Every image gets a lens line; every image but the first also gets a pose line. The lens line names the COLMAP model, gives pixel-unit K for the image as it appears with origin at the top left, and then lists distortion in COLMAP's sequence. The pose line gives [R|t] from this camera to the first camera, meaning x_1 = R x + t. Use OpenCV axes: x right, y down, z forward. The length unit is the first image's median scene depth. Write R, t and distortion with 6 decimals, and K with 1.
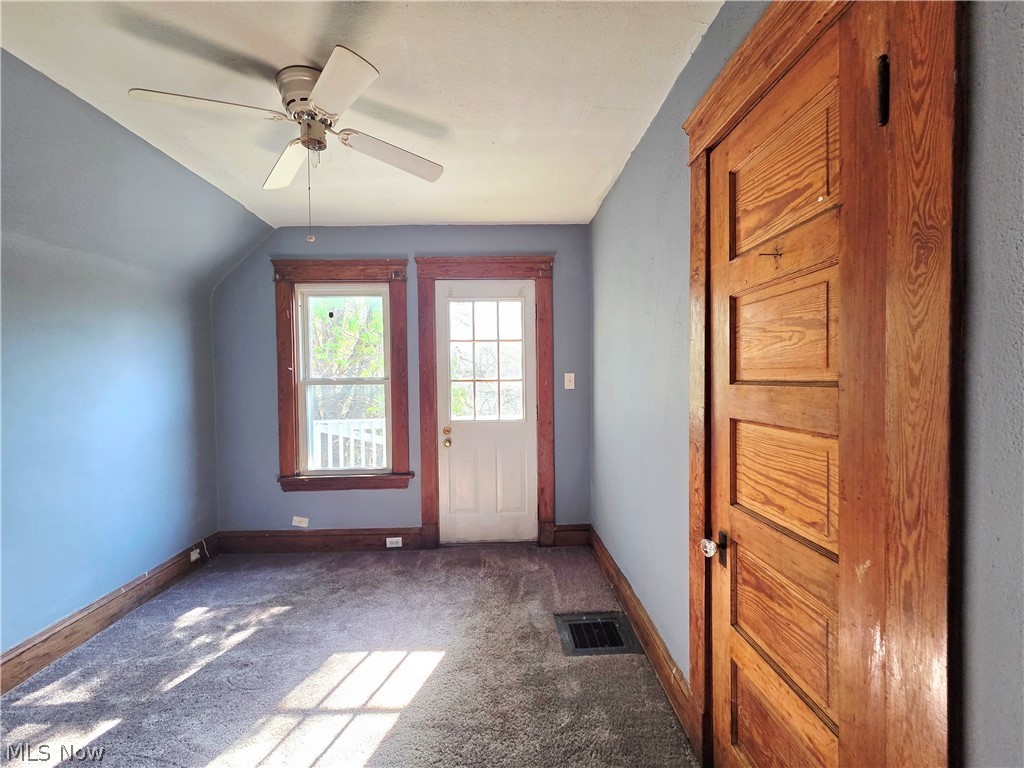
lens RADIAL K [[418.2, 0, 511.7], [0, 418.2, 383.5], [0, 0, 1]] dist [0.007418, -0.001259]
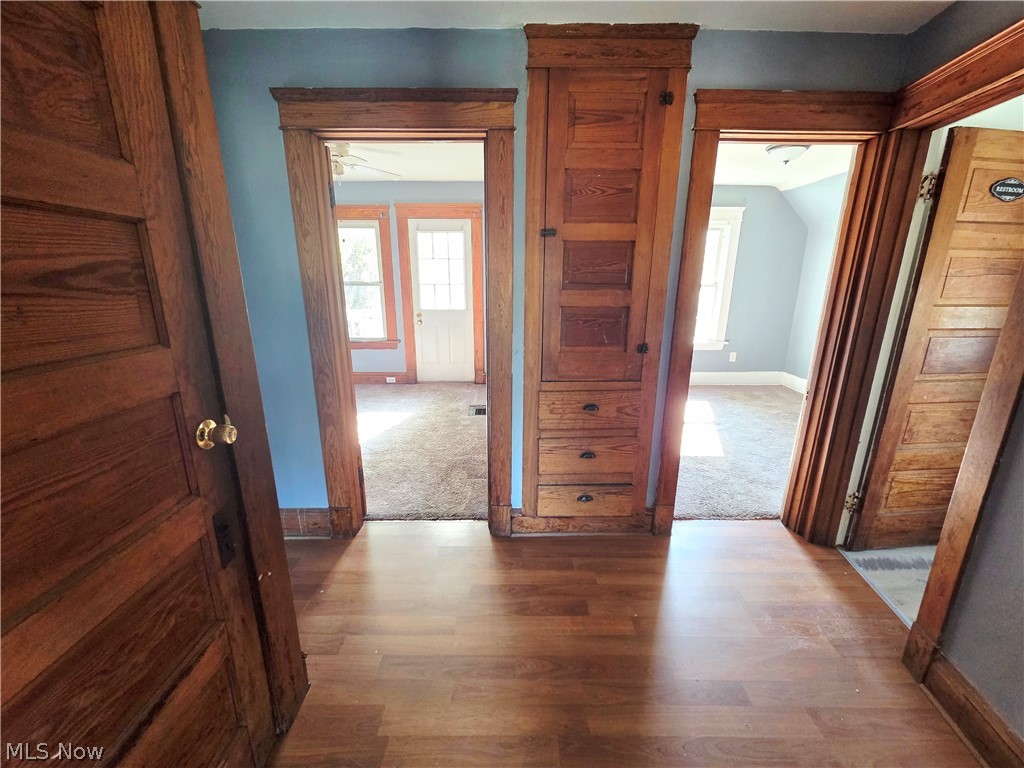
lens RADIAL K [[418.2, 0, 509.6], [0, 418.2, 387.2], [0, 0, 1]] dist [0.007418, -0.001259]
pose [[0.999793, 0.017248, -0.010837, 0.228674], [-0.014188, 0.971380, 0.237108, -0.008231], [0.014617, -0.236905, 0.971423, -0.679107]]
